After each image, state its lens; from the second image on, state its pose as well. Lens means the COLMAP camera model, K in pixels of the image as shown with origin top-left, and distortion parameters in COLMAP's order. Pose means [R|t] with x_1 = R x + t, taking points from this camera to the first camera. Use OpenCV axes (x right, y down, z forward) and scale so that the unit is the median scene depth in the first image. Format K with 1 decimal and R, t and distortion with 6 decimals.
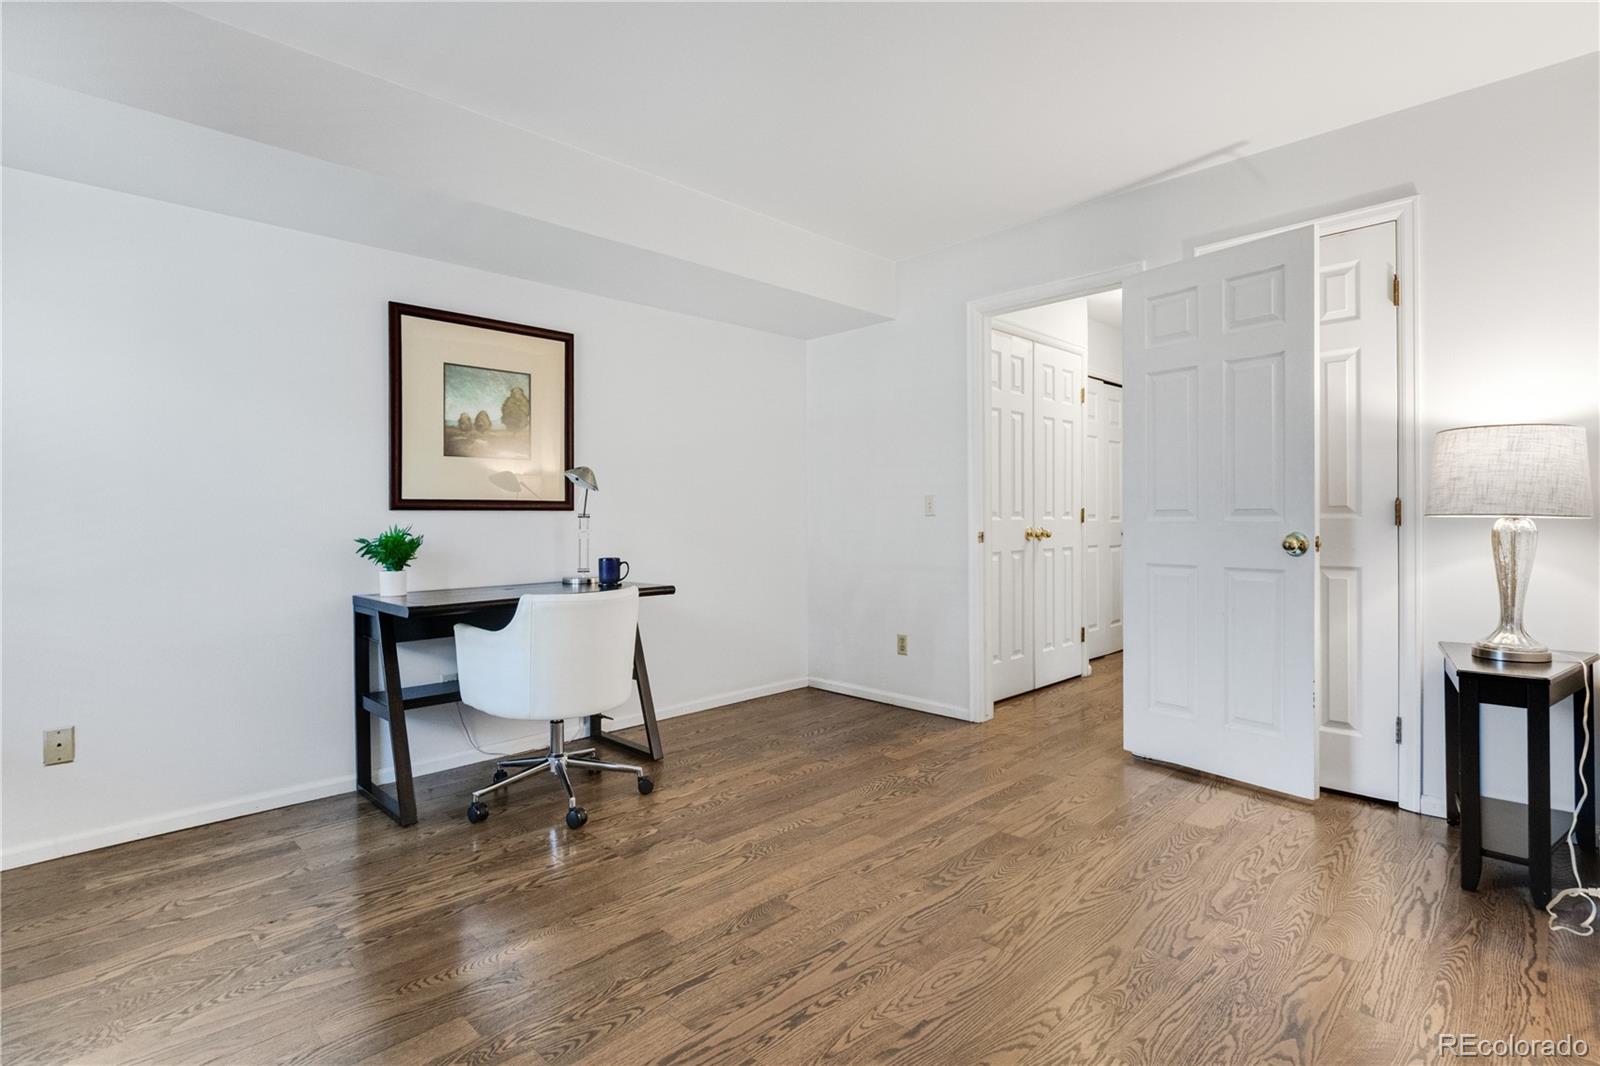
lens RADIAL K [[779.1, 0, 800.0], [0, 779.1, 533.0], [0, 0, 1]] dist [-0.003274, -0.000575]
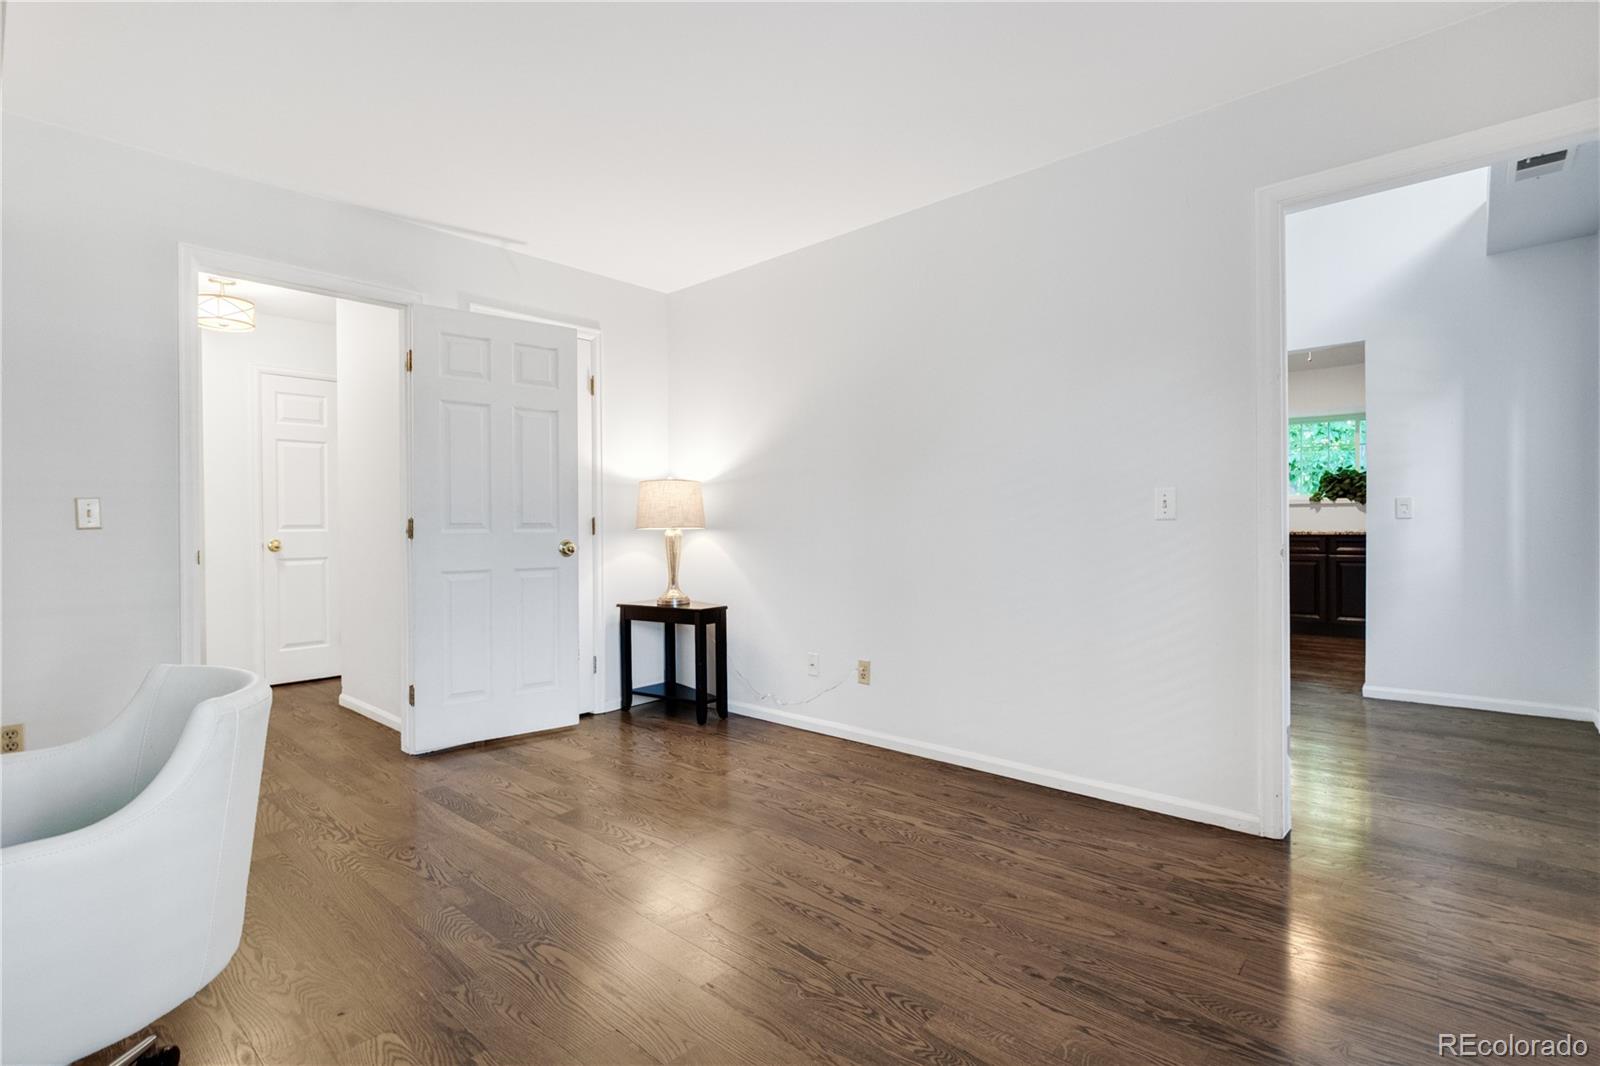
lens RADIAL K [[768.3, 0, 749.2], [0, 768.3, 533.7], [0, 0, 1]] dist [0.000907, -0.000638]
pose [[-0.018811, -0.002028, 0.999821, -0.796352], [0.030110, 0.999543, 0.002594, -0.005405], [-0.999370, 0.030153, -0.018741, 0.715120]]
